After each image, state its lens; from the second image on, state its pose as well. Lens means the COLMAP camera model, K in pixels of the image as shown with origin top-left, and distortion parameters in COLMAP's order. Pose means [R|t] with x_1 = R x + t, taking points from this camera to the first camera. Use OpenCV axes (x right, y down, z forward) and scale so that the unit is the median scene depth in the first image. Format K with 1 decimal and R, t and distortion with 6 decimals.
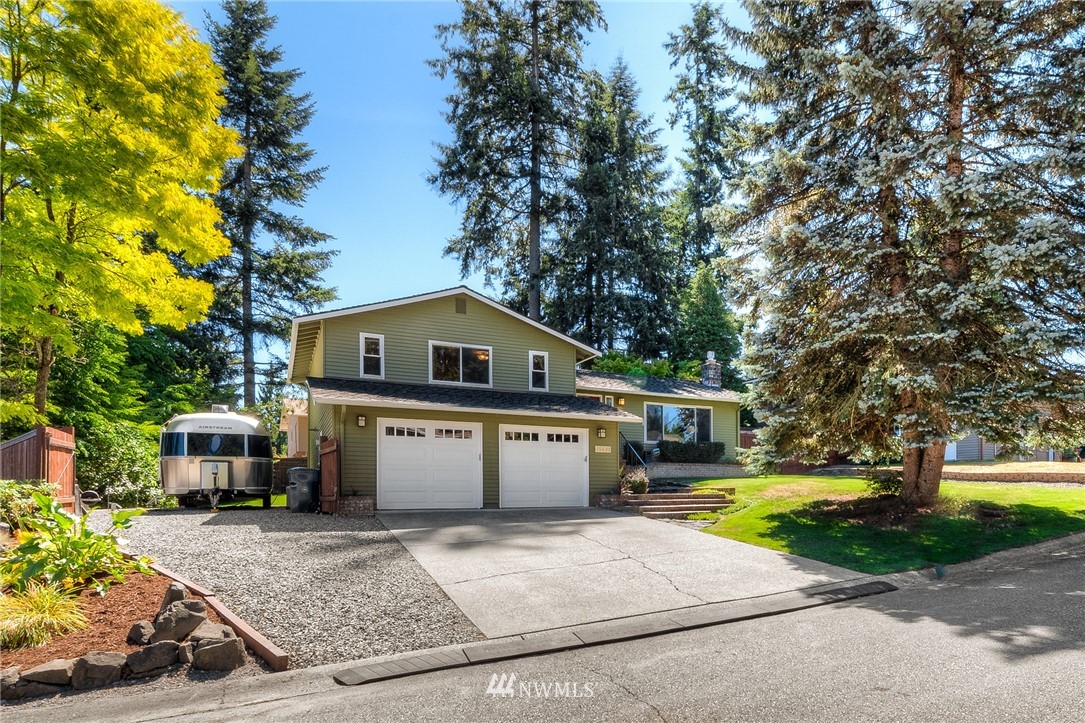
lens RADIAL K [[471.9, 0, 539.2], [0, 471.9, 363.4], [0, 0, 1]] dist [0.000585, 0.001397]
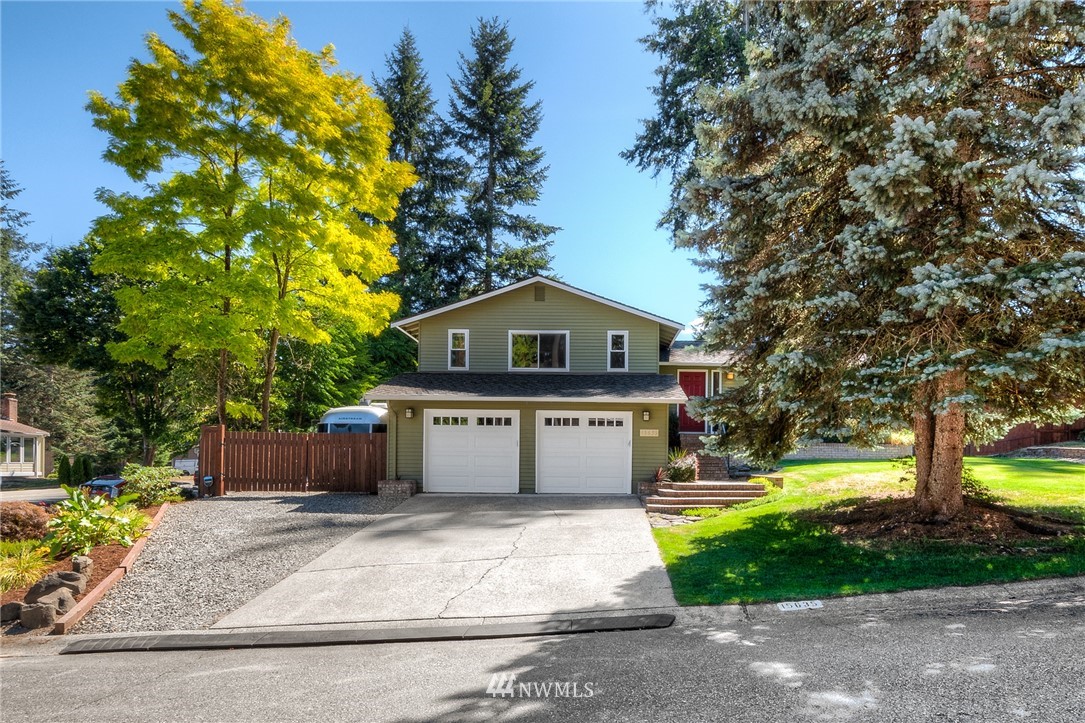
lens RADIAL K [[471.9, 0, 574.9], [0, 471.9, 343.8], [0, 0, 1]] dist [0.000585, 0.001397]
pose [[0.934365, -0.080773, -0.347041, 0.359455], [0.085808, 0.996311, -0.000861, -0.007553], [0.345830, -0.028975, 0.937850, 0.076291]]
